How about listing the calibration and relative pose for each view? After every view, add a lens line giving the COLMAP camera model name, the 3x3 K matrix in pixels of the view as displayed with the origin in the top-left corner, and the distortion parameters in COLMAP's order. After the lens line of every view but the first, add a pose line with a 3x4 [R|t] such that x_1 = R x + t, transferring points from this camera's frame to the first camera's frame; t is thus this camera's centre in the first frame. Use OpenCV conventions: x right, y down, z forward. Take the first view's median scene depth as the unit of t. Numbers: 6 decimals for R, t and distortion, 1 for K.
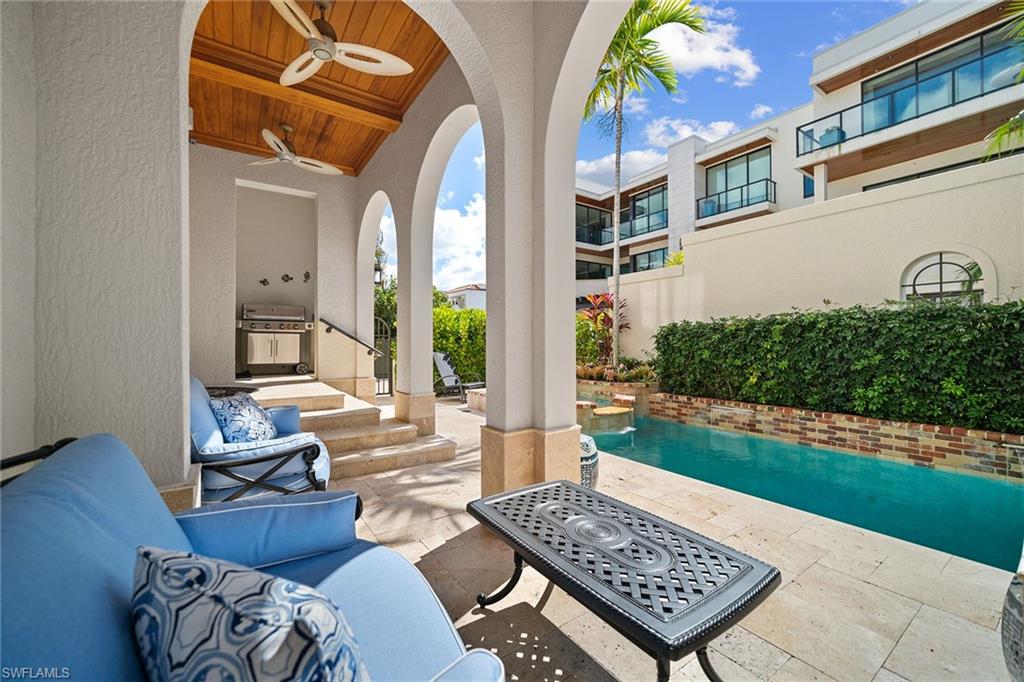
lens RADIAL K [[417.5, 0, 513.7], [0, 417.5, 337.6], [0, 0, 1]] dist [-0.001122, -0.000197]
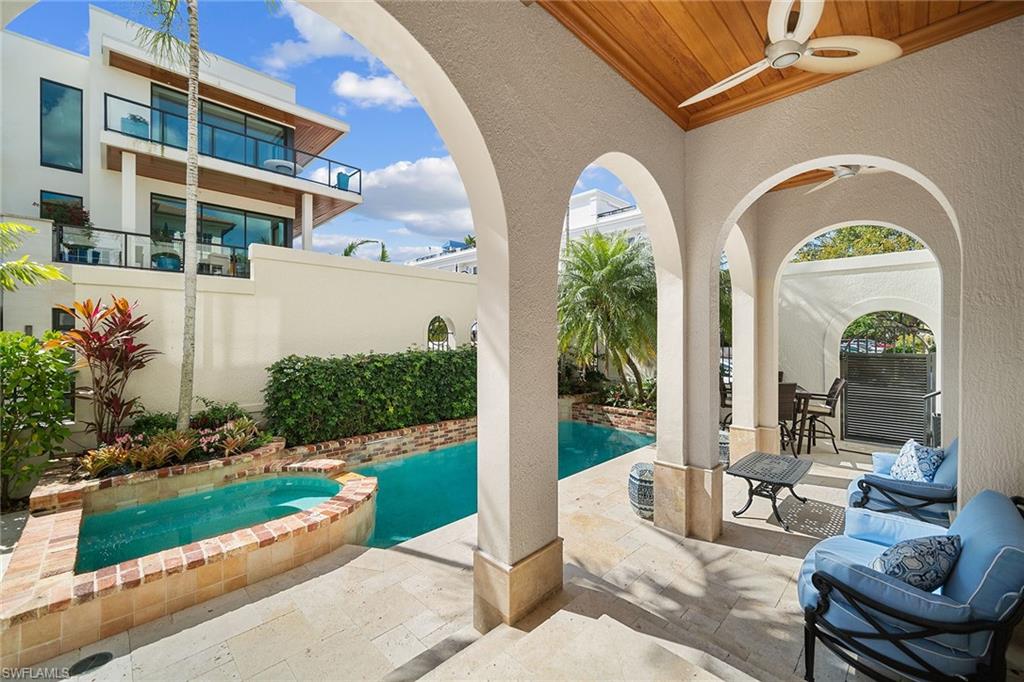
lens RADIAL K [[417.5, 0, 513.7], [0, 417.5, 337.6], [0, 0, 1]] dist [-0.001122, -0.000197]
pose [[-0.150548, -0.005915, 0.988585, -0.624368], [-0.005925, 0.999970, 0.005081, -0.106591], [-0.988585, -0.005092, -0.150579, 0.882616]]
